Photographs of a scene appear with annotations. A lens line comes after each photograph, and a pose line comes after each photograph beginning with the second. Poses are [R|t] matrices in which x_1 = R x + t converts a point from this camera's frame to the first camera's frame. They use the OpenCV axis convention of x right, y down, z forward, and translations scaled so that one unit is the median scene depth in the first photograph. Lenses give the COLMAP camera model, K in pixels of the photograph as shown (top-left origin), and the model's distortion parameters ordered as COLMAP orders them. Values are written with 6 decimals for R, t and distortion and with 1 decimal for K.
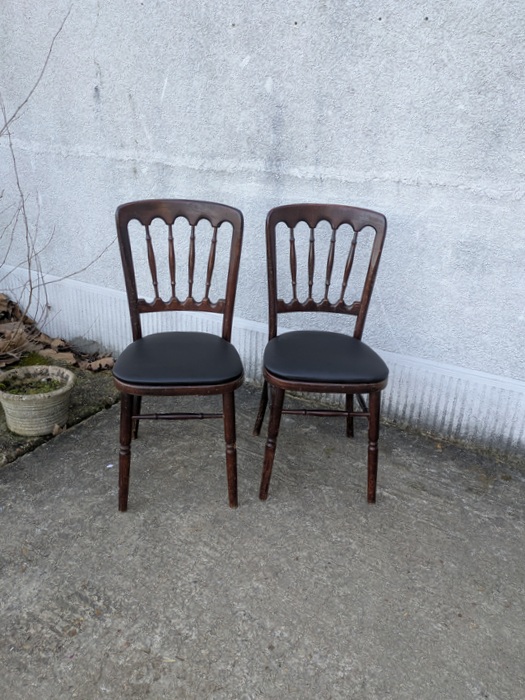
lens RADIAL K [[524.3, 0, 264.8], [0, 524.3, 356.2], [0, 0, 1]] dist [0.085253, -0.082670]
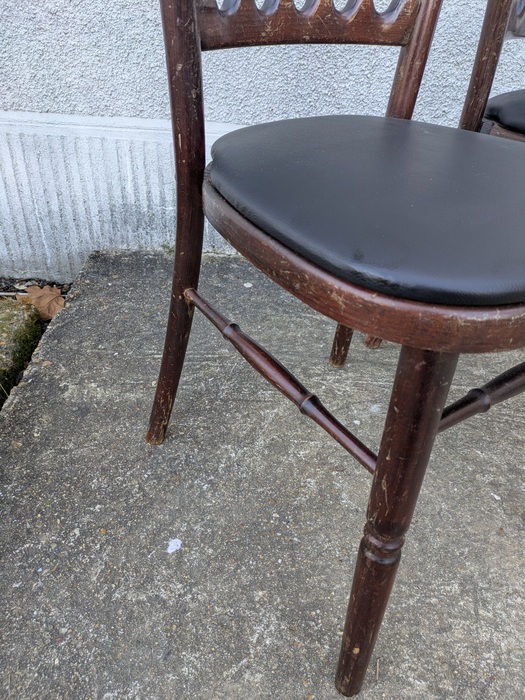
lens RADIAL K [[512.5, 0, 260.5], [0, 512.5, 347.1], [0, 0, 1]] dist [0.054073, -0.041503]
pose [[0.877483, -0.279096, 0.390037, -0.350758], [0.177833, 0.944608, 0.275847, -0.005172], [-0.445420, -0.172690, 0.878510, 0.712281]]
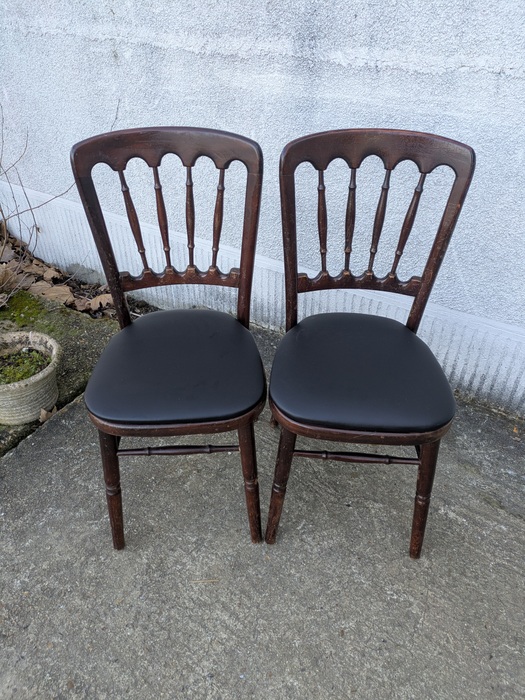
lens RADIAL K [[502.7, 0, 262.0], [0, 502.7, 339.6], [0, 0, 1]] dist [0.061473, -0.044627]
pose [[0.998389, -0.010589, -0.055742, -0.008290], [0.023638, 0.970740, 0.238967, -0.176817], [0.051581, -0.239899, 0.969427, 0.310974]]
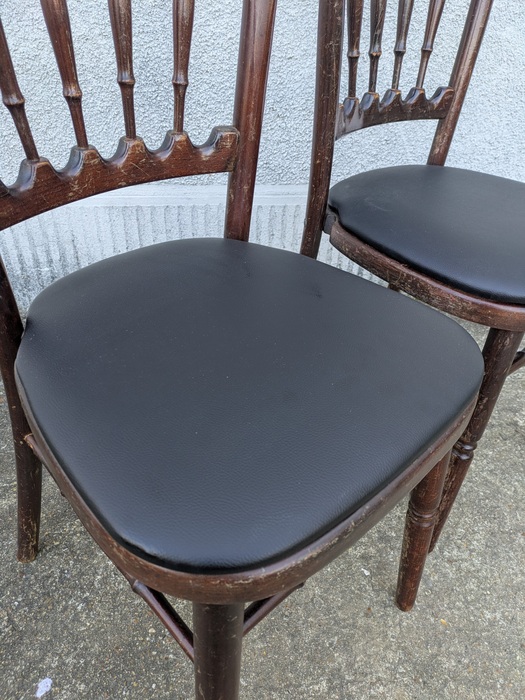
lens RADIAL K [[515.0, 0, 256.4], [0, 515.0, 339.2], [0, 0, 1]] dist [0.023958, -0.003872]
pose [[0.797602, -0.363063, 0.481680, -0.271345], [0.222280, 0.919280, 0.324832, -0.086339], [-0.560733, -0.152019, 0.813922, 0.697855]]
